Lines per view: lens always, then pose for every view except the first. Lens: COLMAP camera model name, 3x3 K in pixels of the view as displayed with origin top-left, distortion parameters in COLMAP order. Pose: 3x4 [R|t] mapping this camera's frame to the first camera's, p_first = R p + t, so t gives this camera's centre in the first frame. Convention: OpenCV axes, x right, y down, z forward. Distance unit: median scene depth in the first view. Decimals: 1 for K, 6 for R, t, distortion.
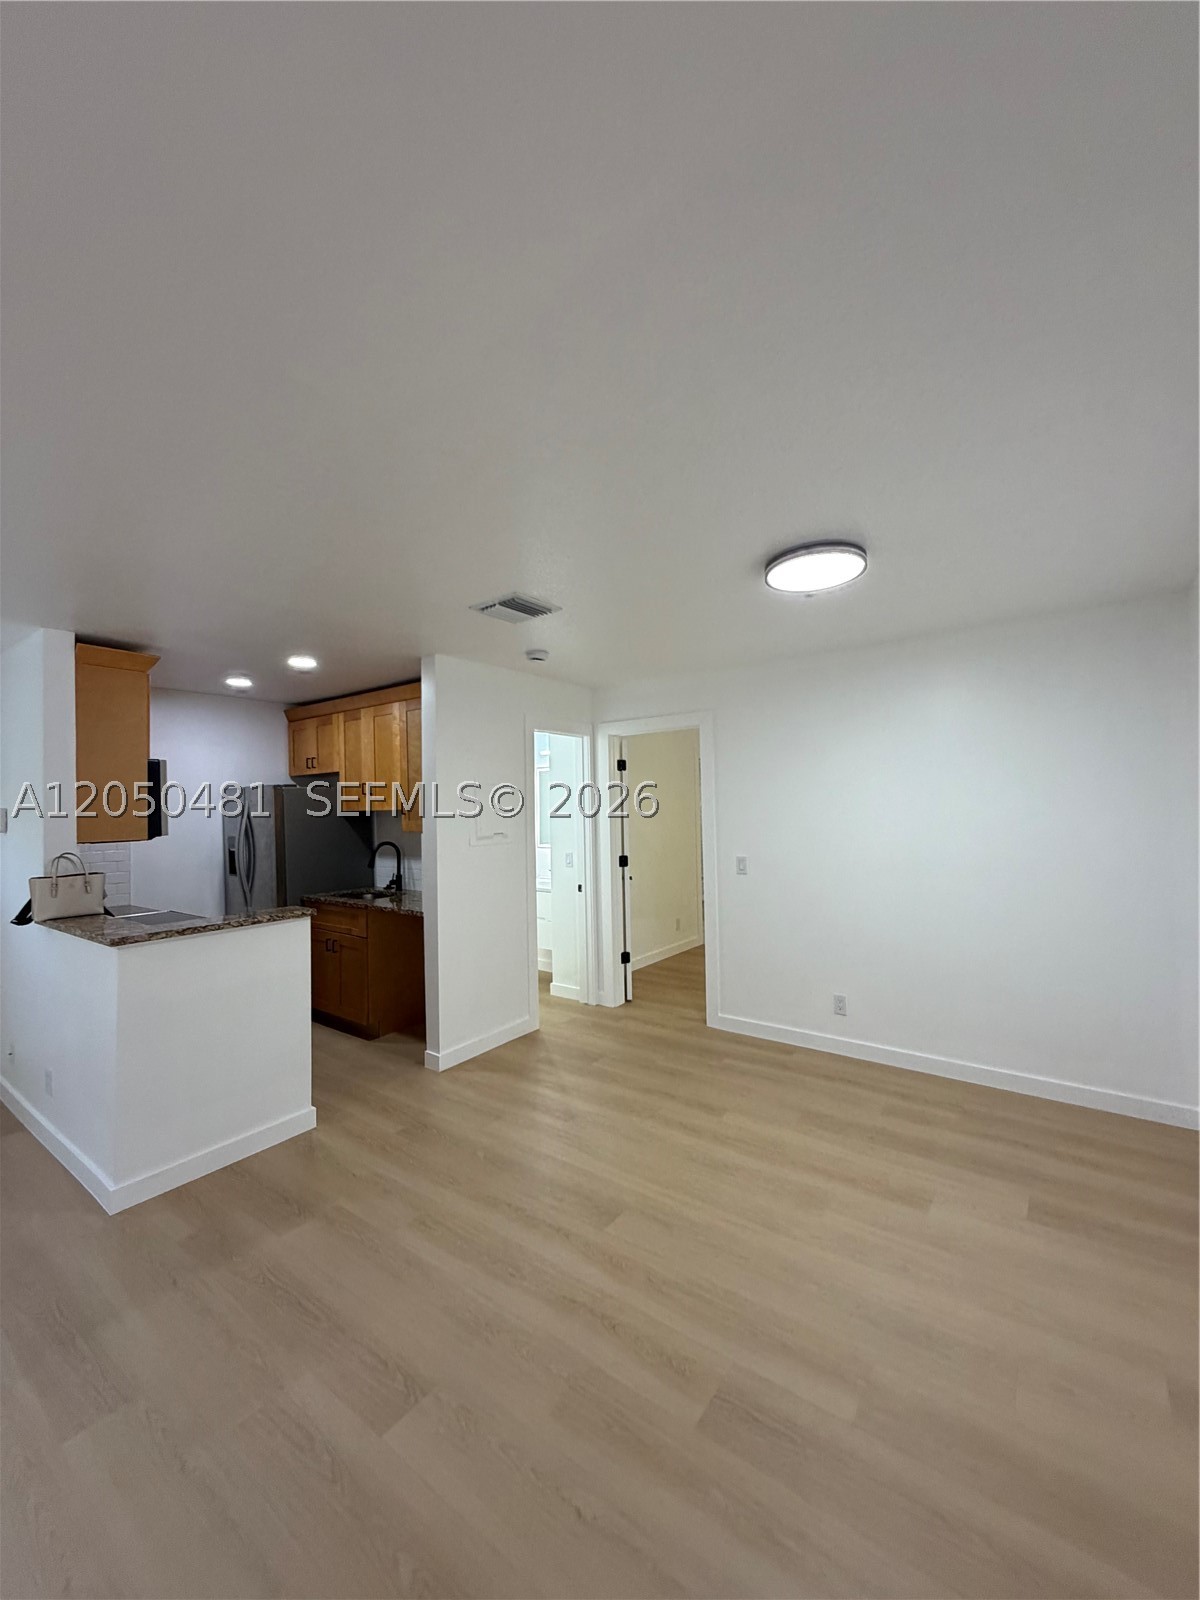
lens RADIAL K [[622.8, 0, 598.2], [0, 622.8, 796.2], [0, 0, 1]] dist [-0.000075, -0.000056]
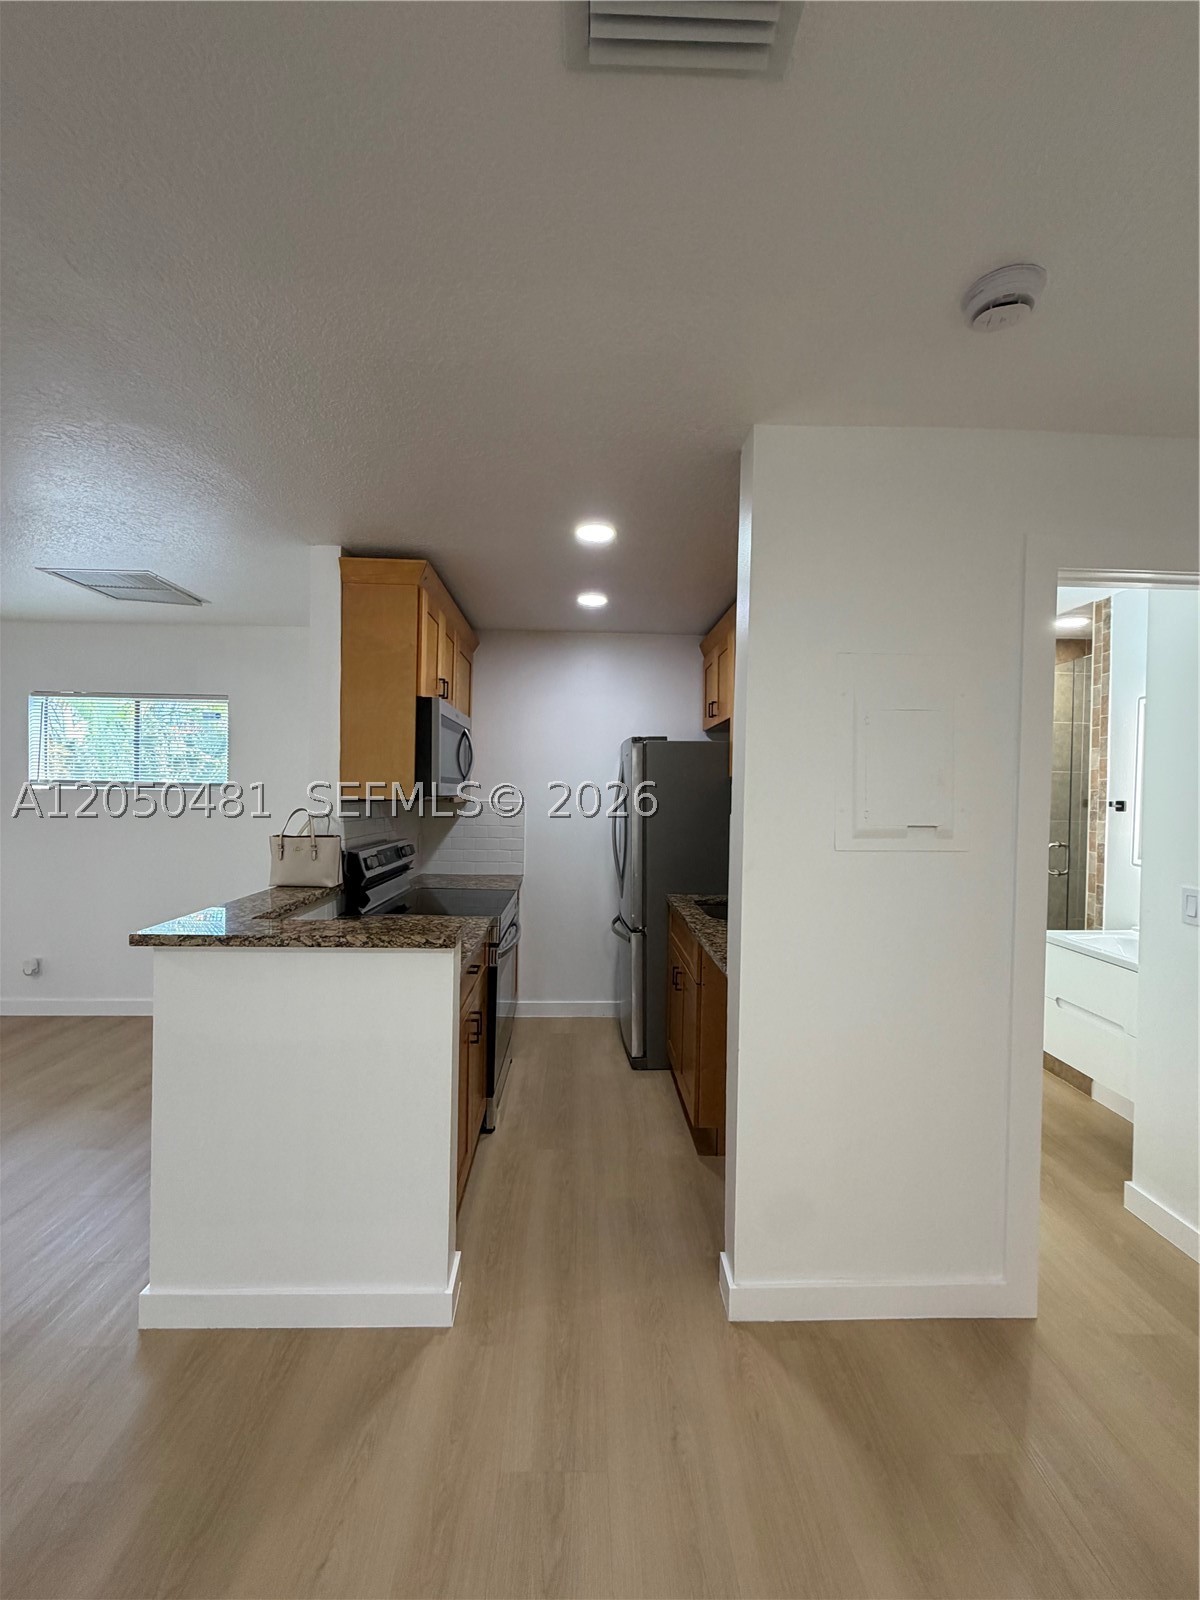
lens RADIAL K [[622.8, 0, 598.2], [0, 622.8, 796.2], [0, 0, 1]] dist [-0.000075, -0.000056]
pose [[0.621963, 0.041393, -0.781952, 0.038790], [-0.011341, 0.998973, 0.043860, 0.028407], [0.782964, -0.018411, 0.621794, 0.686395]]
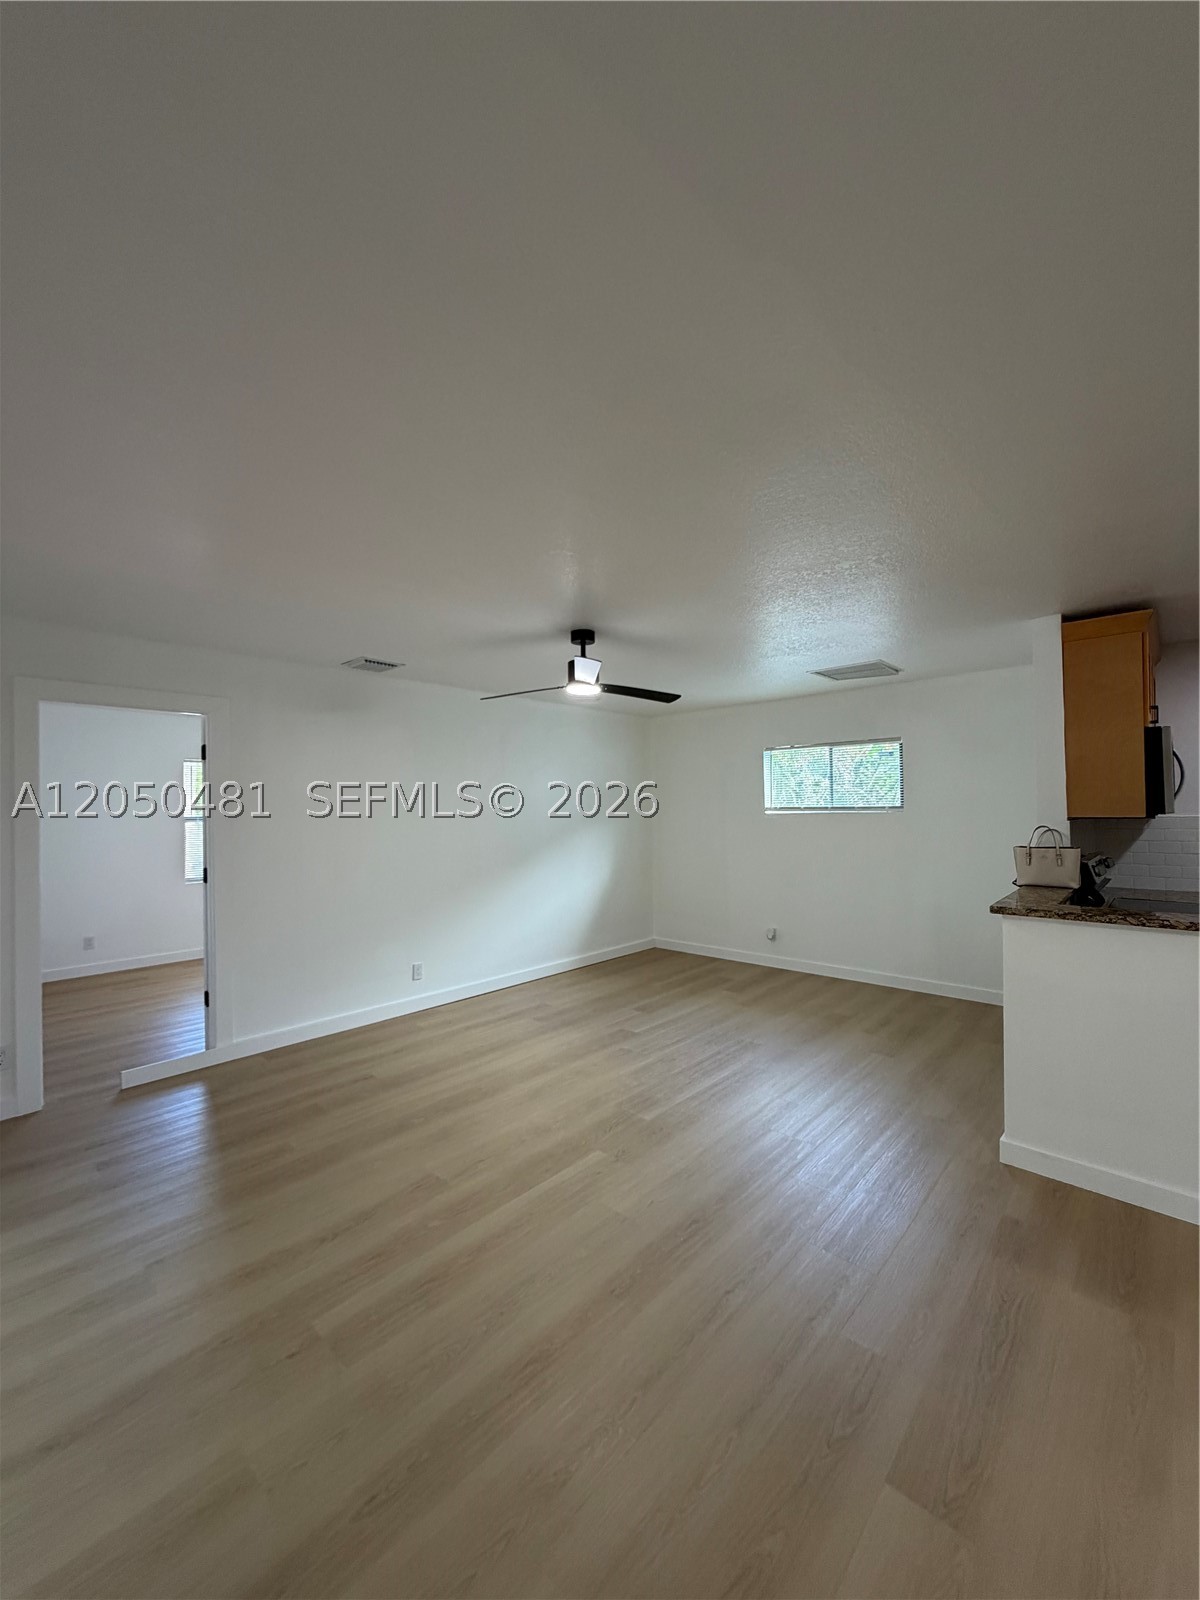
lens RADIAL K [[632.7, 0, 605.9], [0, 632.7, 796.2], [0, 0, 1]] dist [0.000245, 0.000028]
pose [[-0.089267, 0.009663, -0.995961, 0.256423], [0.046267, 0.998914, 0.005545, -0.000828], [0.994933, -0.045585, -0.089617, 0.305855]]
